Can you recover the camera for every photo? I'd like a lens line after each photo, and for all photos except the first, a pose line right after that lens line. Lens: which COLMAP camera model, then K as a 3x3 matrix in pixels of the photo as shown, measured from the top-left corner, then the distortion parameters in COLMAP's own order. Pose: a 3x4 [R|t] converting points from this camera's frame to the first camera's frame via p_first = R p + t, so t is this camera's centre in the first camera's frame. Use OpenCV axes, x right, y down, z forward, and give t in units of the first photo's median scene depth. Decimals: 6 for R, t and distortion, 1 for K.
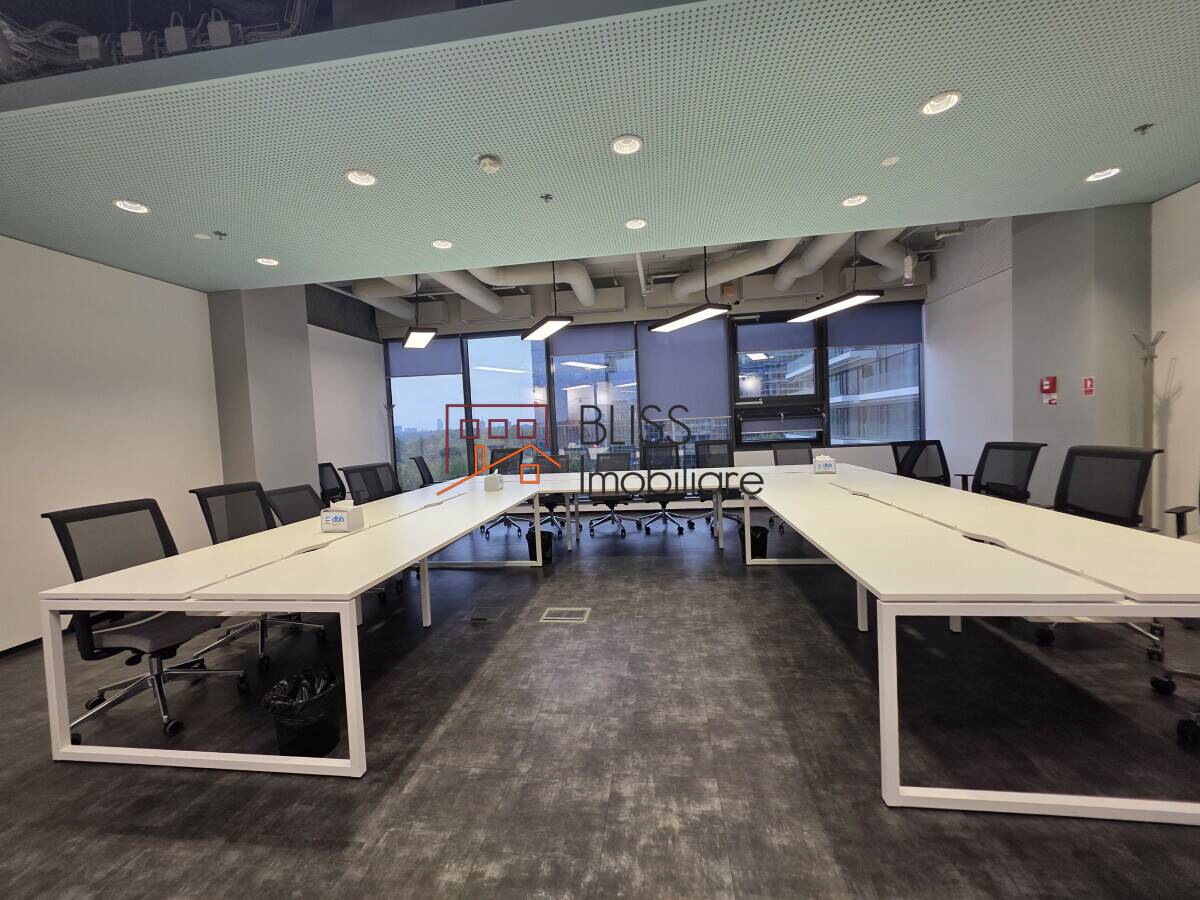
lens RADIAL K [[481.3, 0, 595.1], [0, 481.3, 447.8], [0, 0, 1]] dist [0.002488, 0.000025]
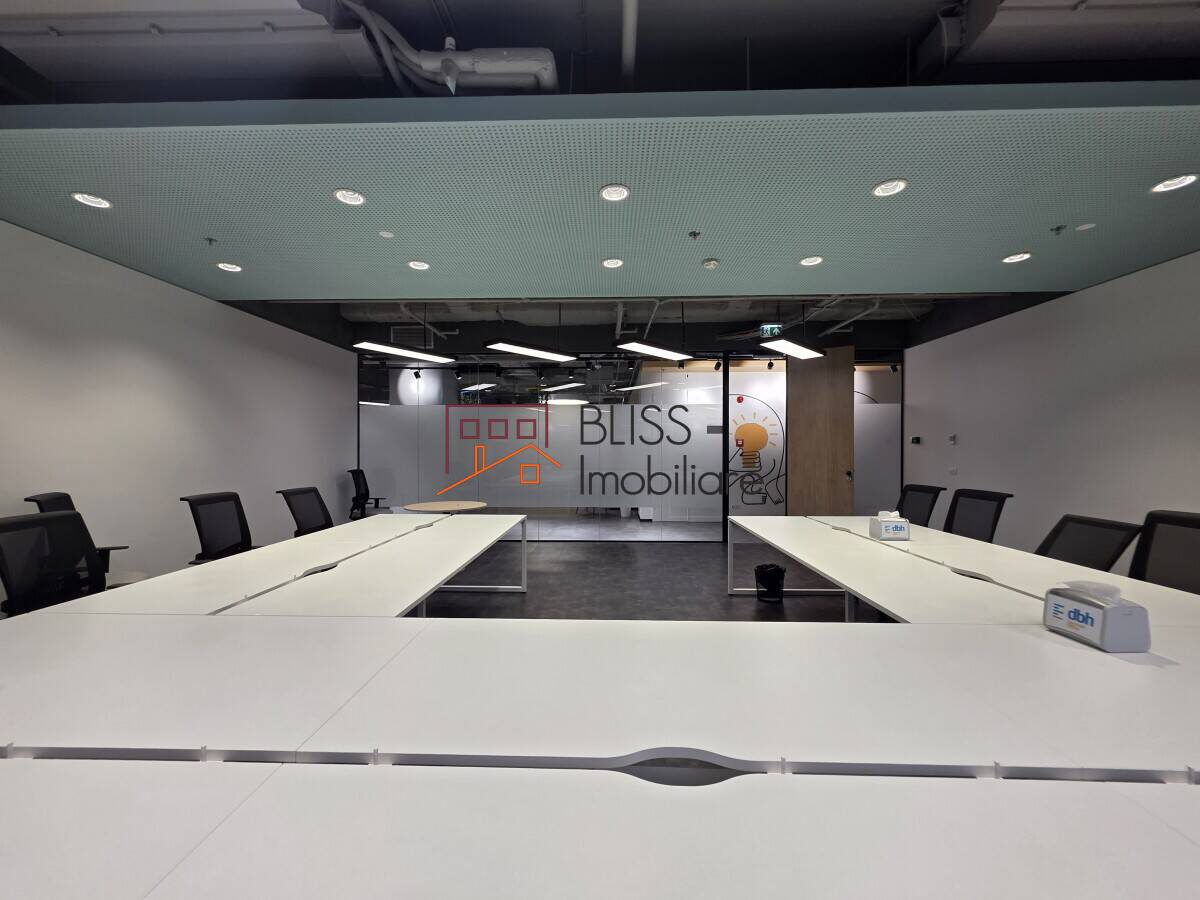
lens RADIAL K [[481.3, 0, 598.8], [0, 481.3, 447.1], [0, 0, 1]] dist [0.002488, 0.000025]
pose [[-0.992624, 0.046703, -0.111879, 0.170140], [0.041530, 0.997977, 0.048134, -0.082935], [0.113901, 0.043133, -0.992555, 1.419836]]
